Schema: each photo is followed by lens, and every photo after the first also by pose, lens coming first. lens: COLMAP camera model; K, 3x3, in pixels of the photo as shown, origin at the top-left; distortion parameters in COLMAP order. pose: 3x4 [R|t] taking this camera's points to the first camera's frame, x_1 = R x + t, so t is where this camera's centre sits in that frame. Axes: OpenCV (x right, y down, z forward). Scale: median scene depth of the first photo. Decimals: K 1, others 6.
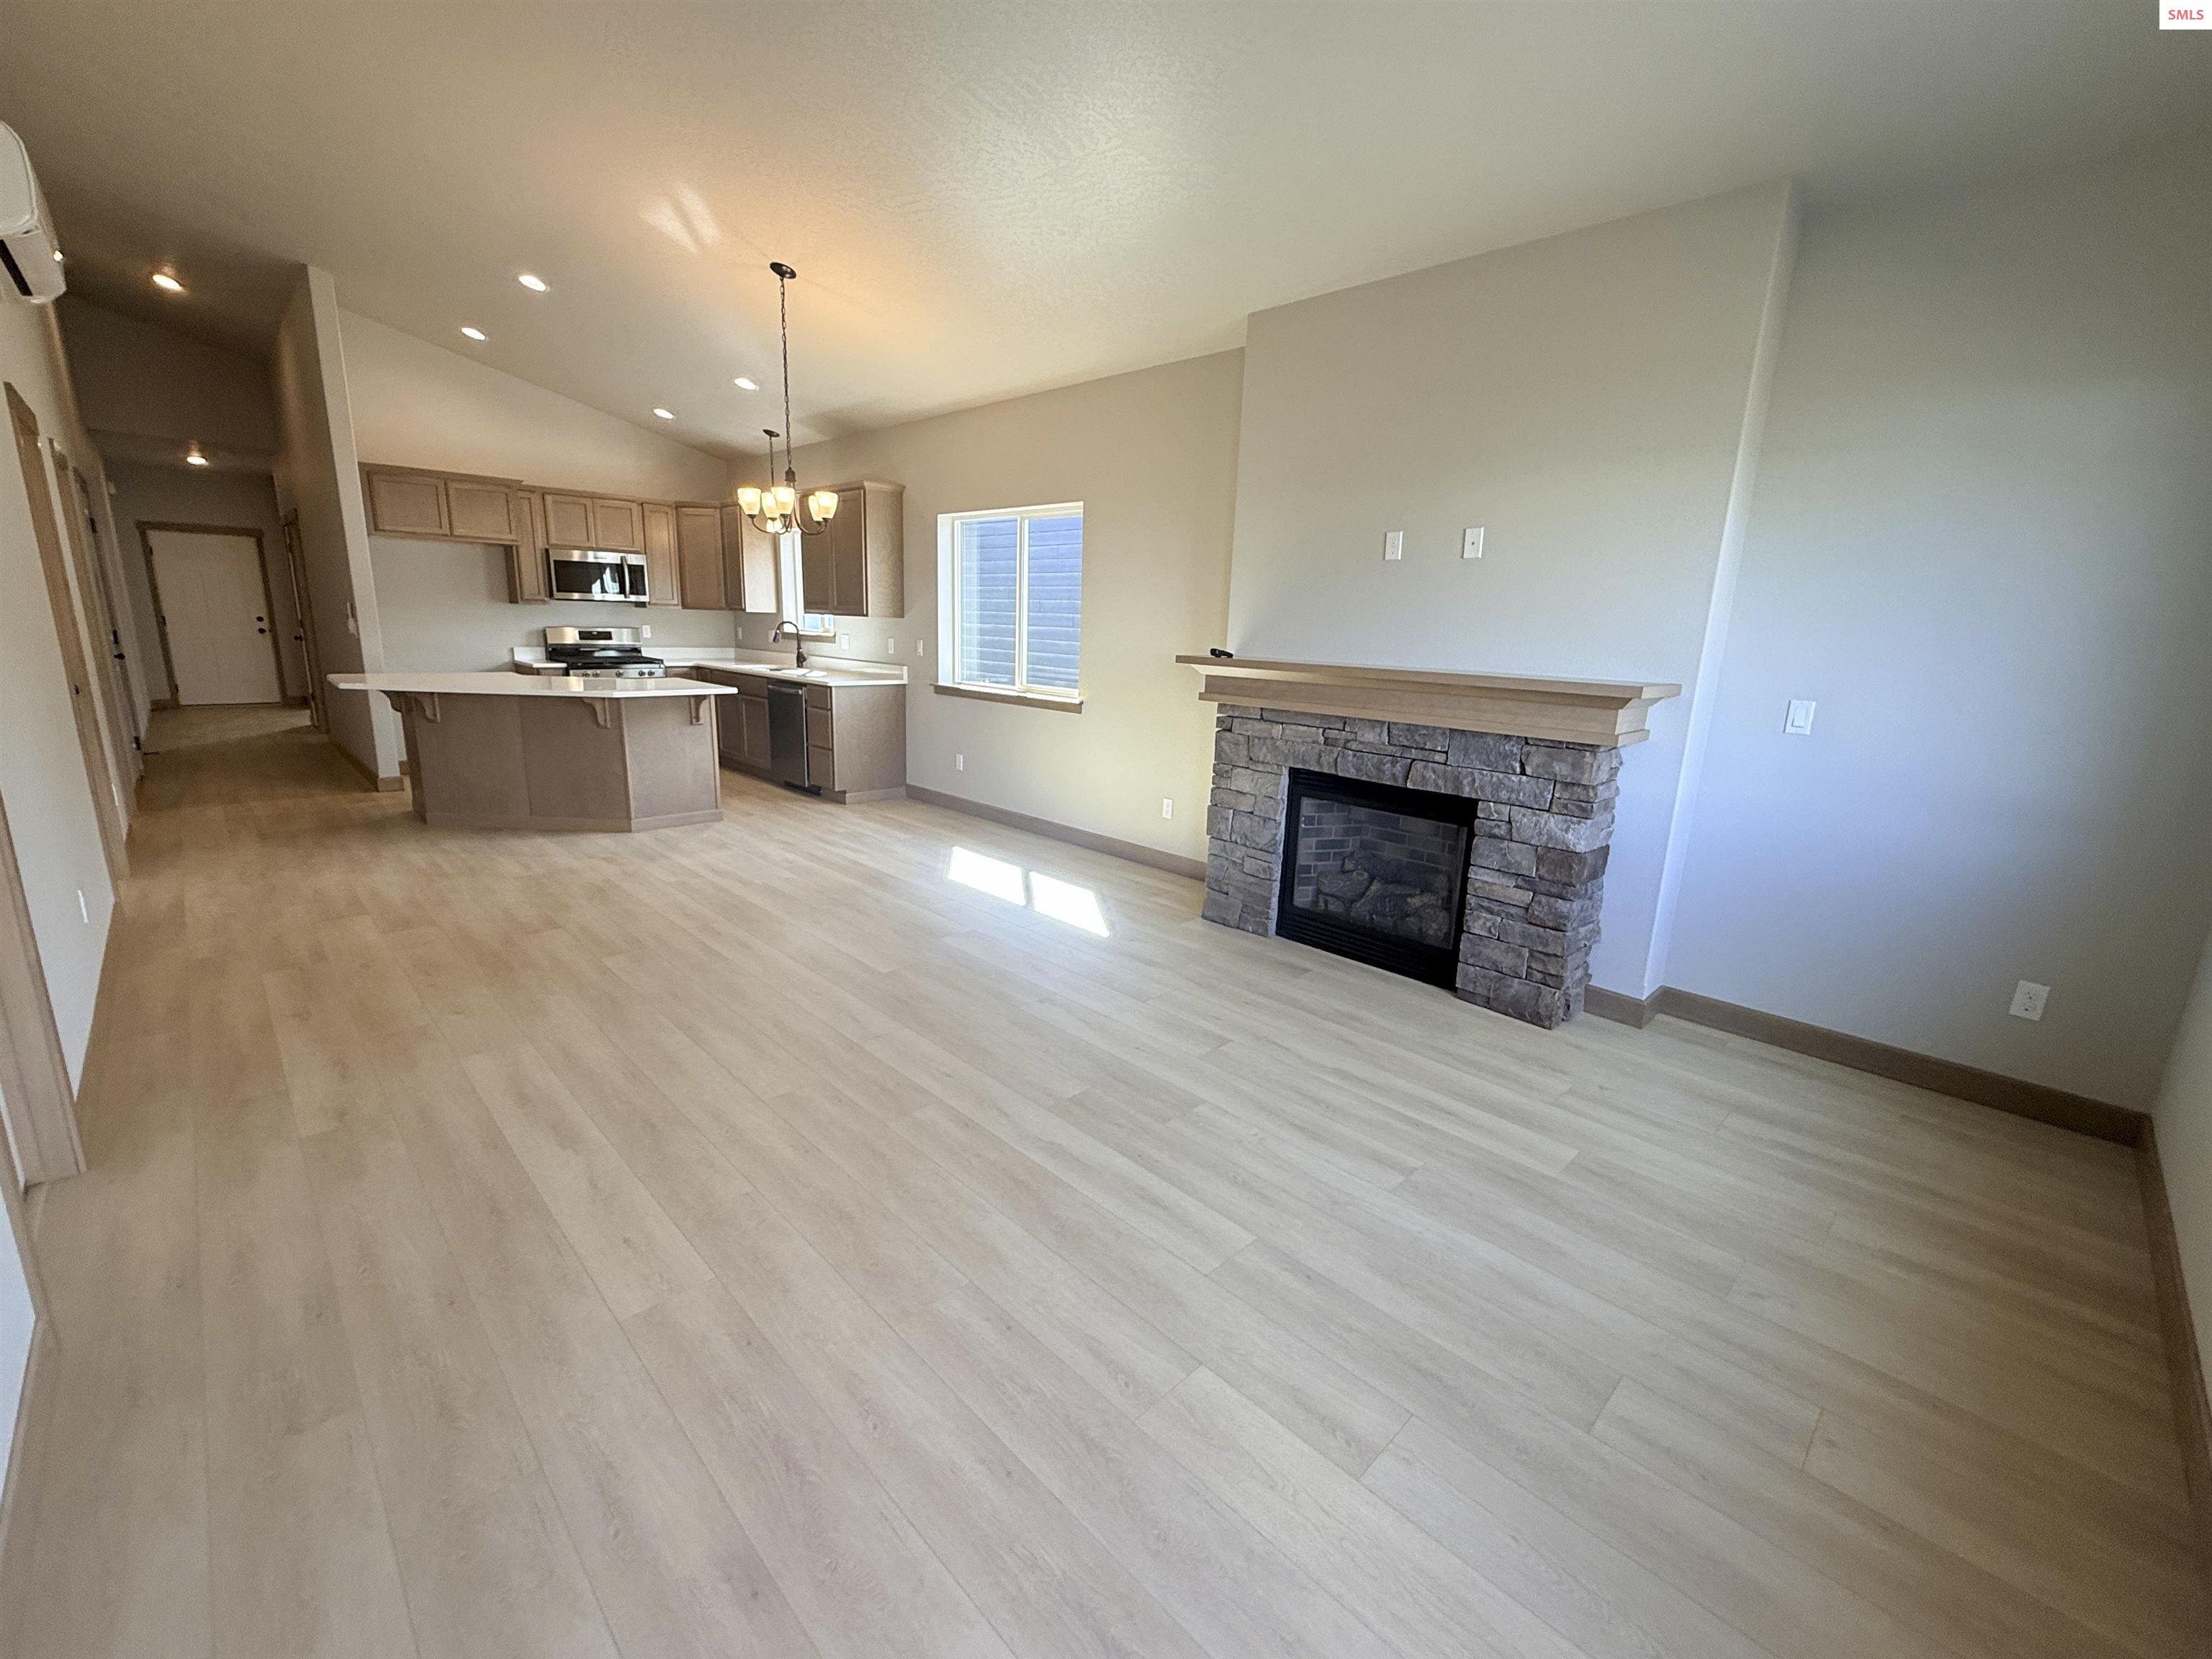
lens RADIAL K [[917.8, 0, 1106.0], [0, 917.8, 829.5], [0, 0, 1]] dist [-0.000109, 0.000079]
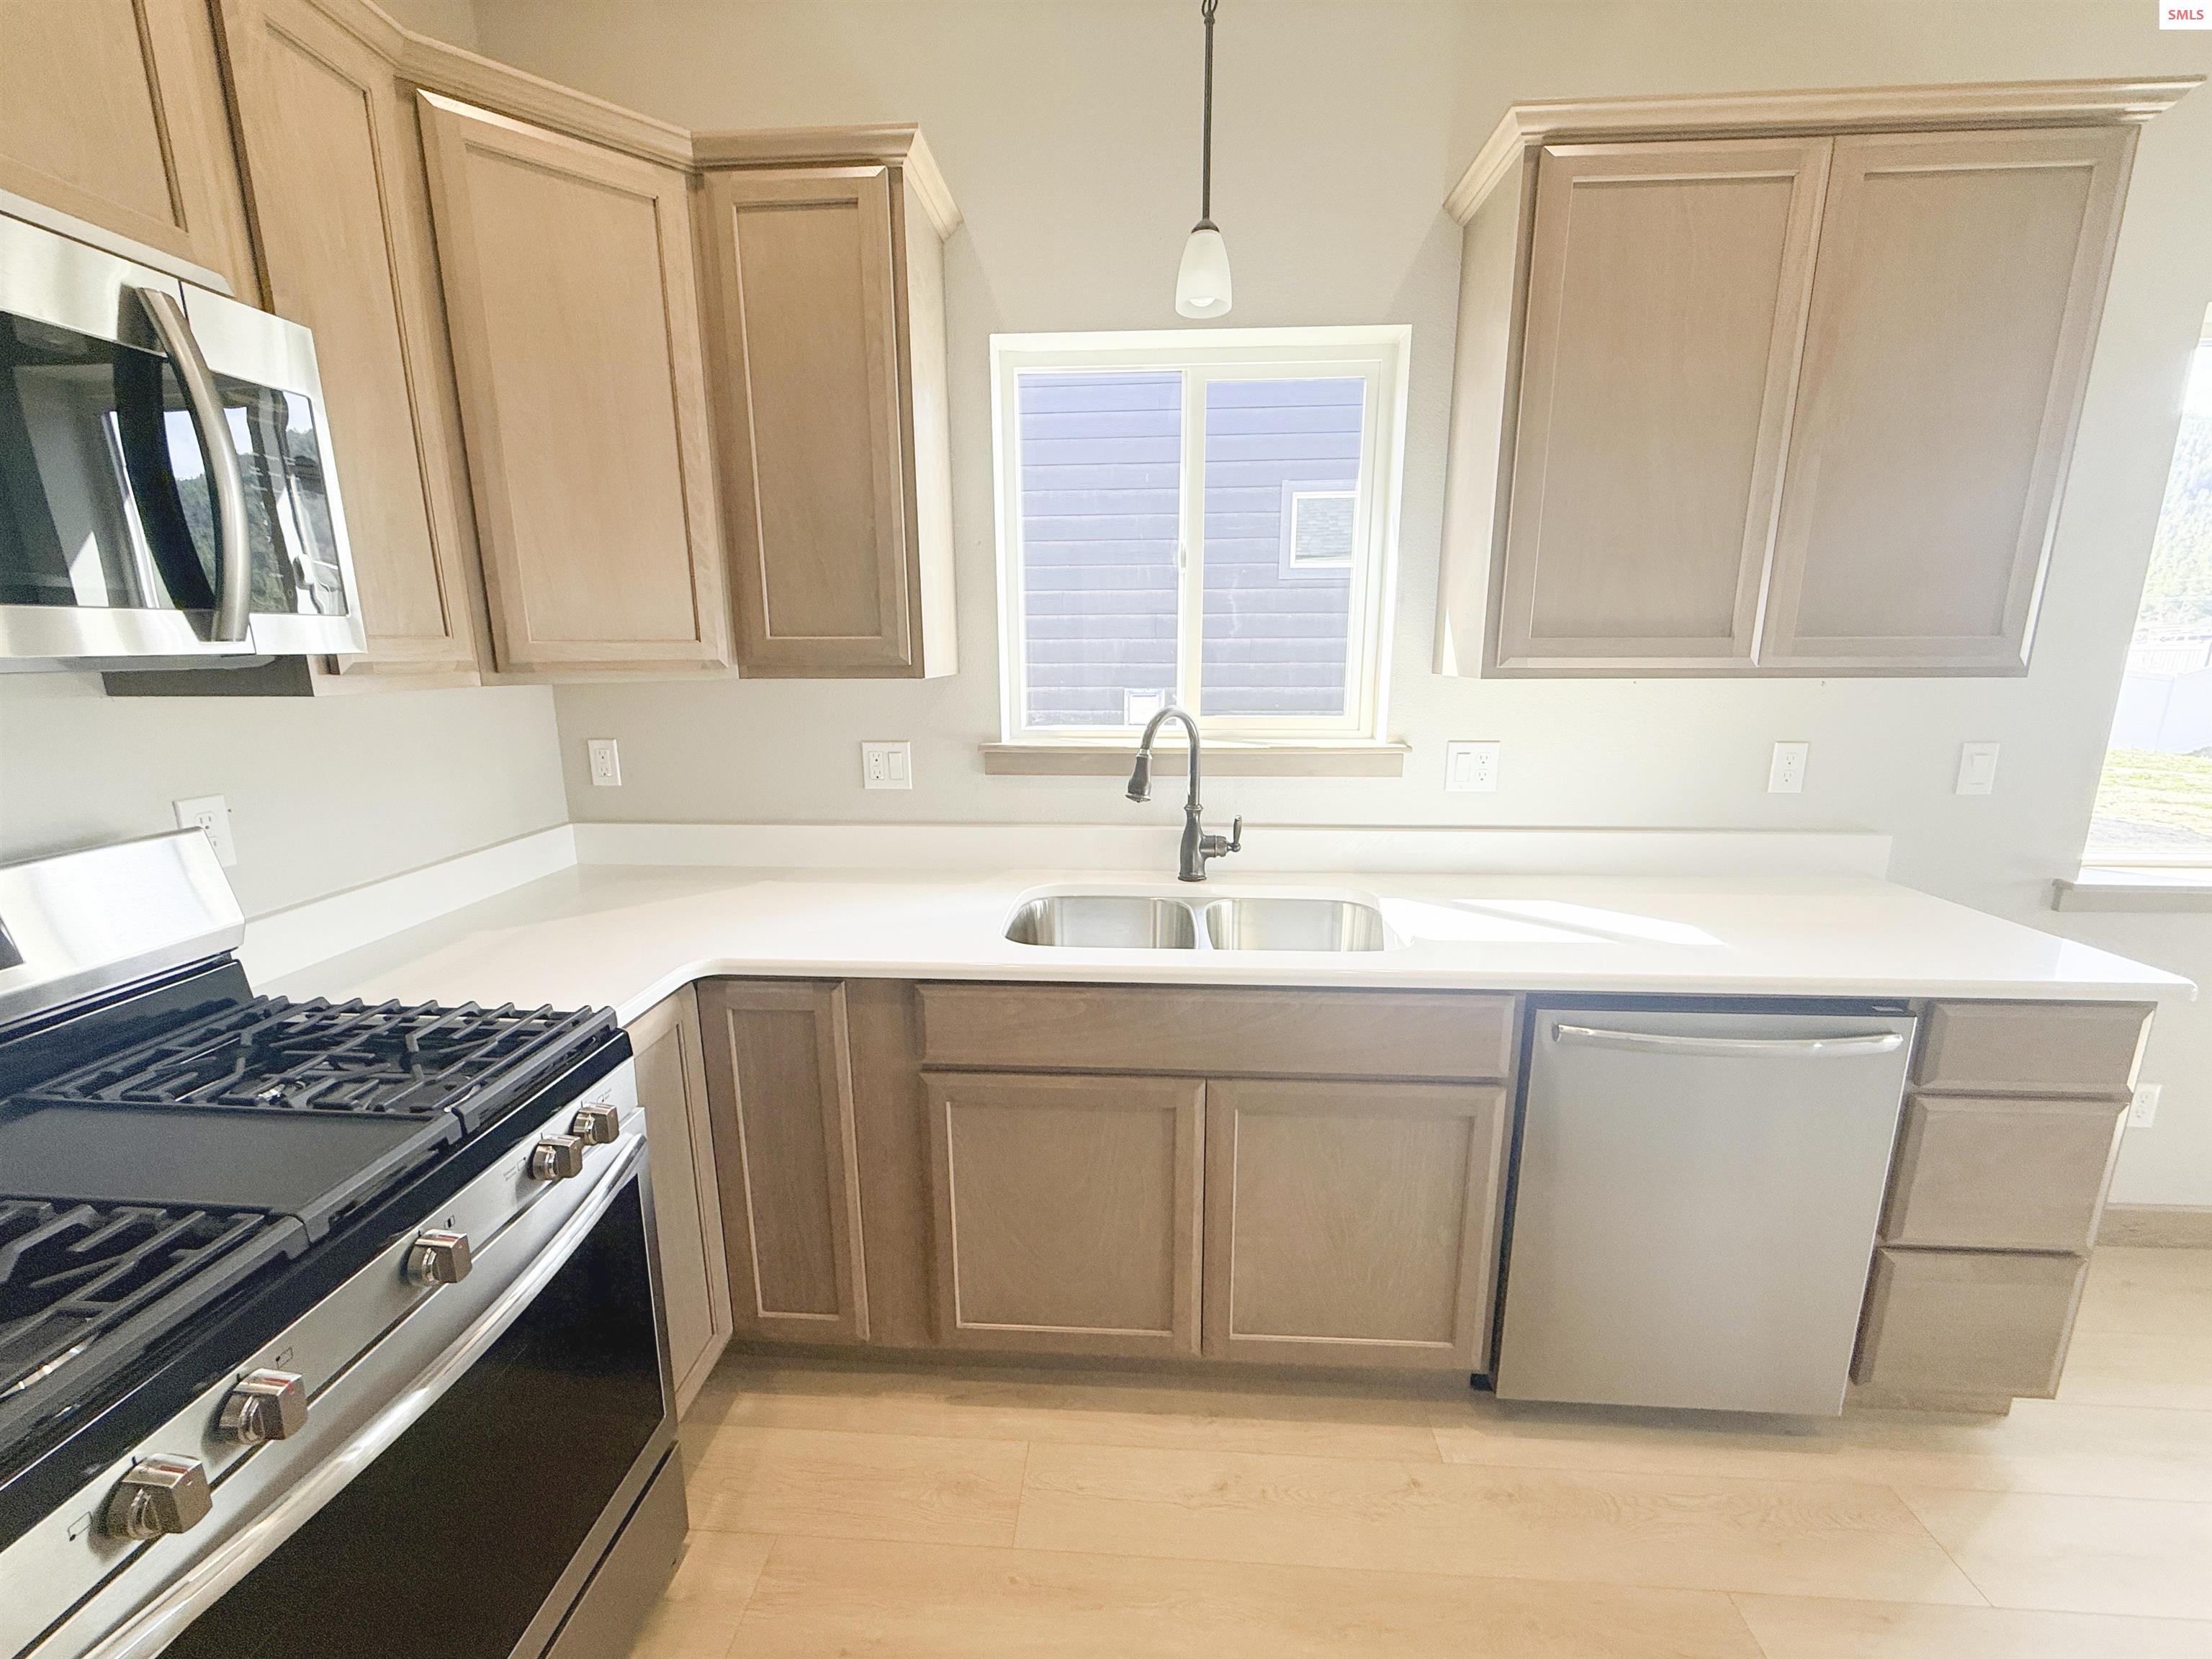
lens RADIAL K [[883.4, 0, 1100.4], [0, 883.4, 829.8], [0, 0, 1]] dist [-0.000789, -0.000038]
pose [[0.744485, -0.172693, 0.644918, -0.528928], [0.178194, 0.982323, 0.057337, -0.216129], [-0.643419, 0.072234, 0.762098, 0.851463]]
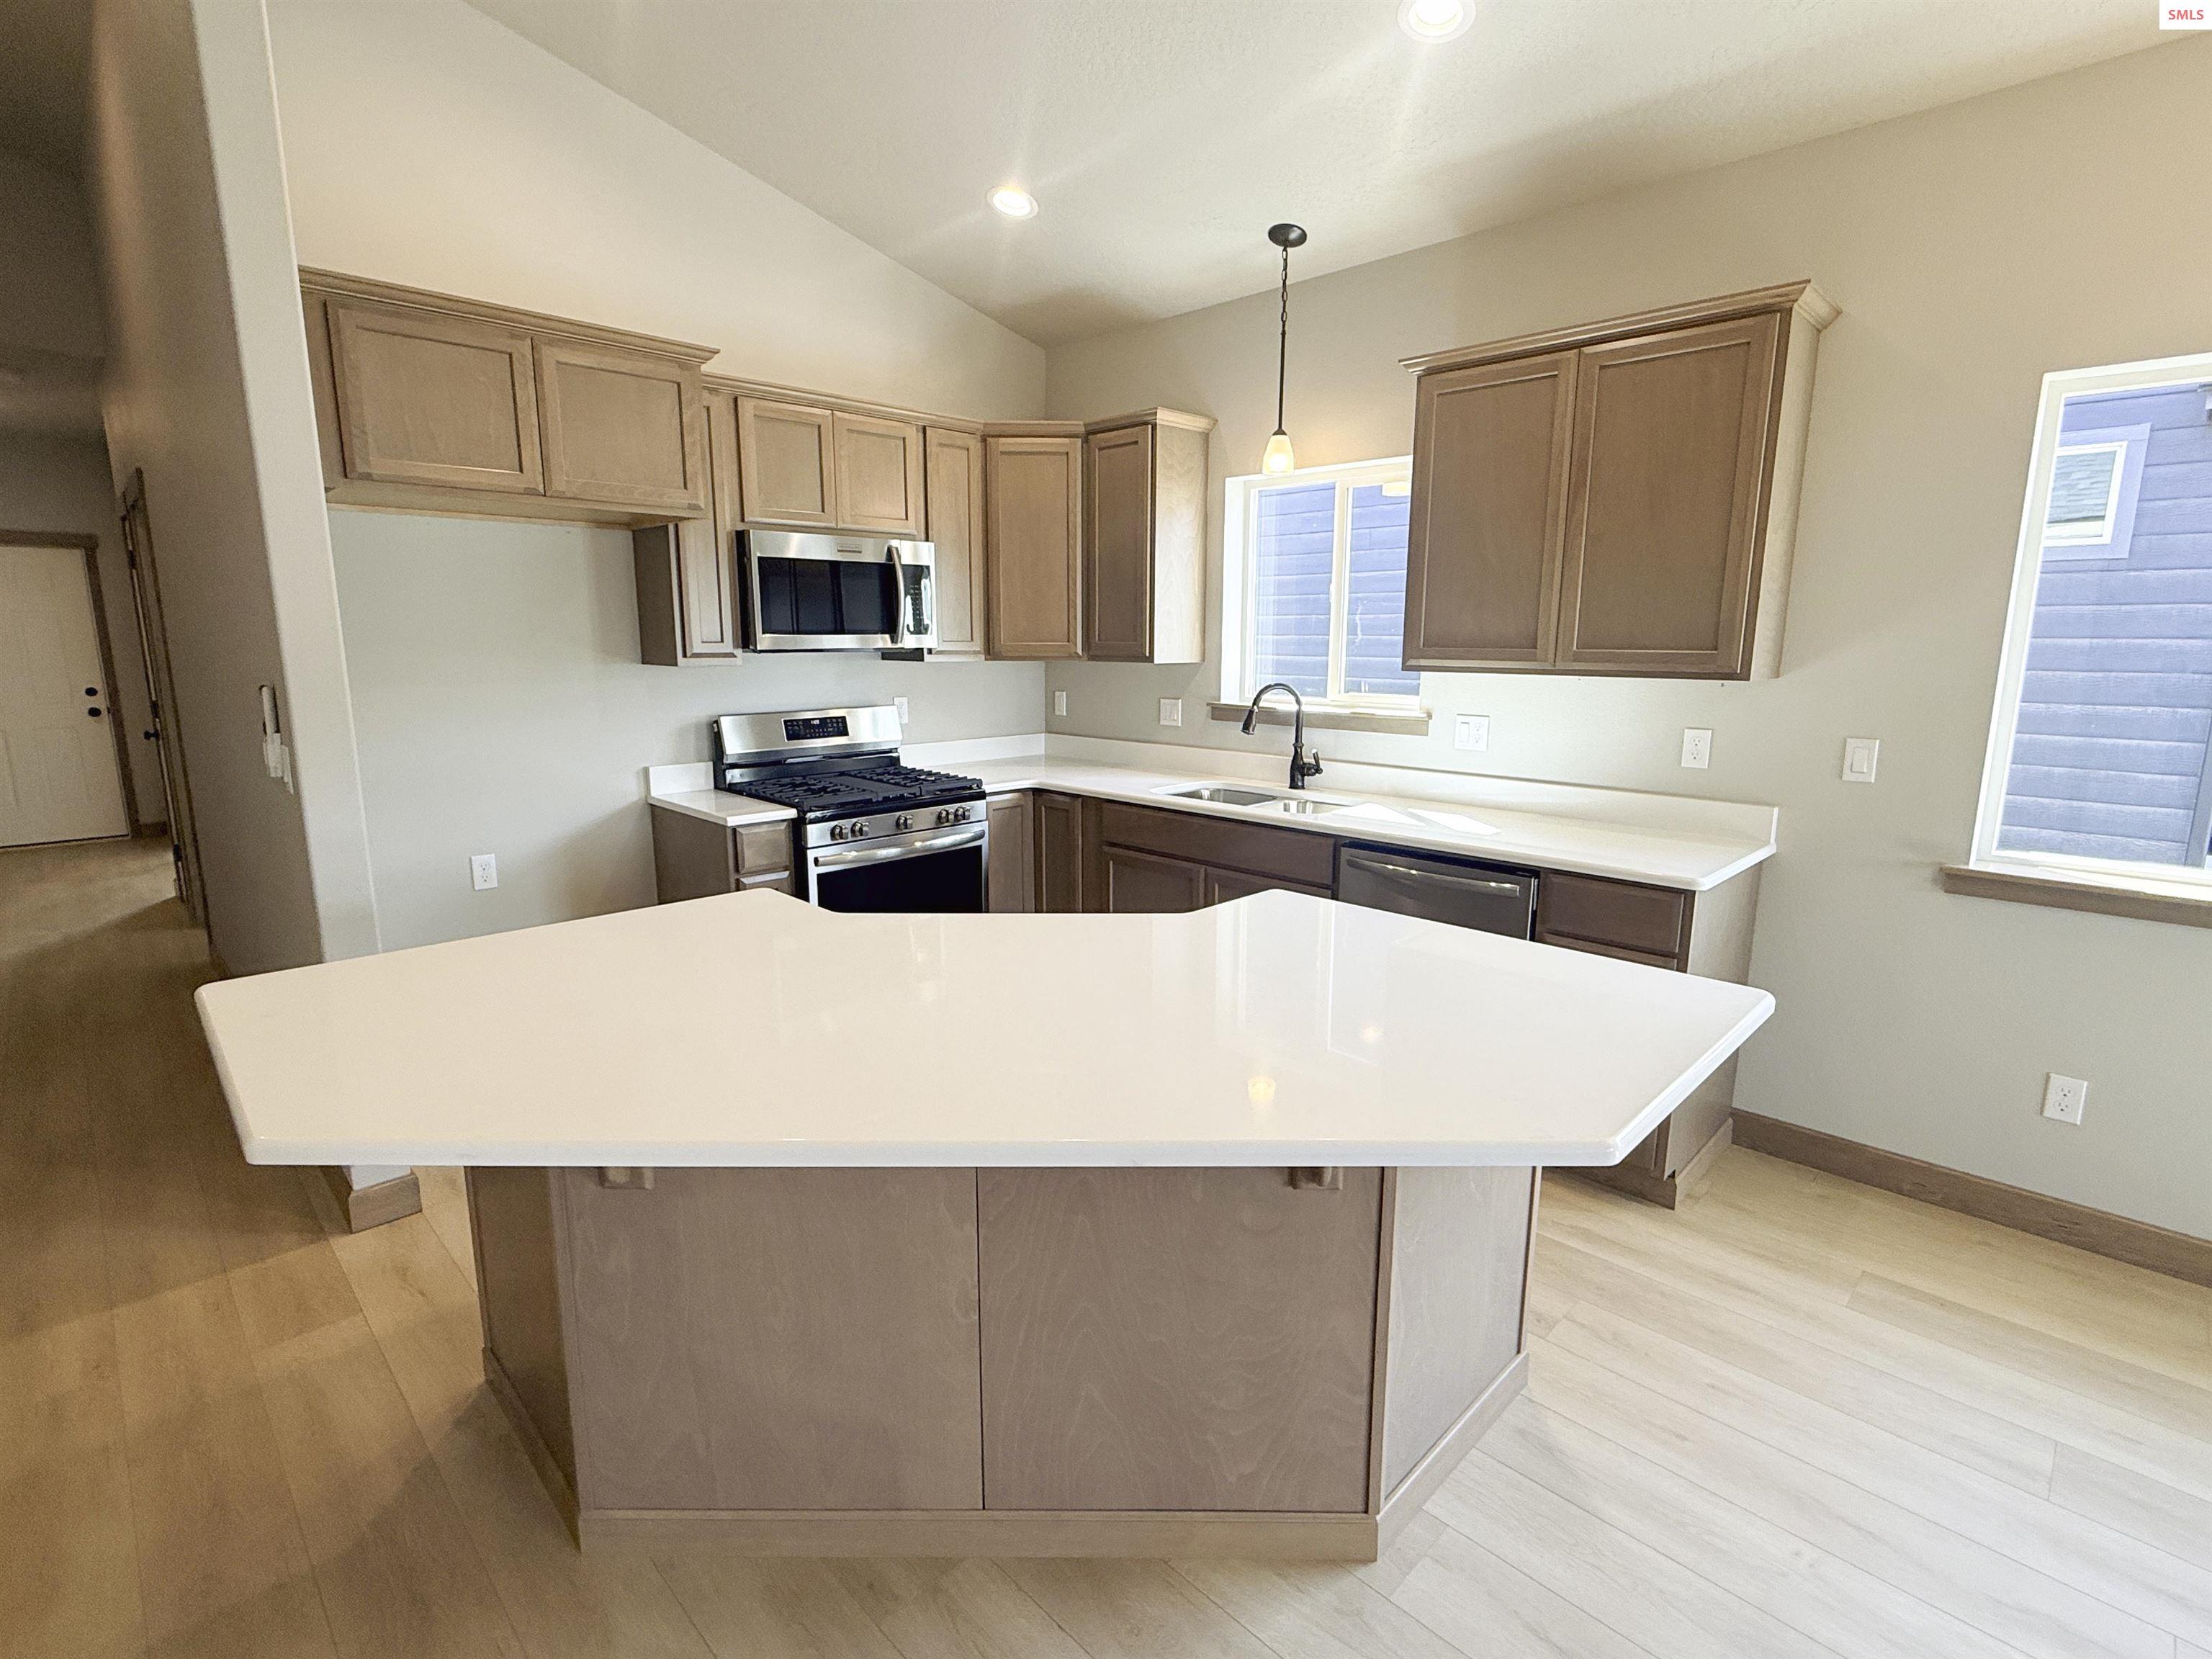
lens RADIAL K [[1053.8, 0, 1106.0], [0, 1053.8, 829.5], [0, 0, 1]] dist [0.001214, -0.000250]
pose [[0.999539, -0.030354, -0.000167, -0.436932], [0.030318, 0.998596, -0.043439, -0.142286], [0.001485, 0.043414, 0.999056, 0.518780]]
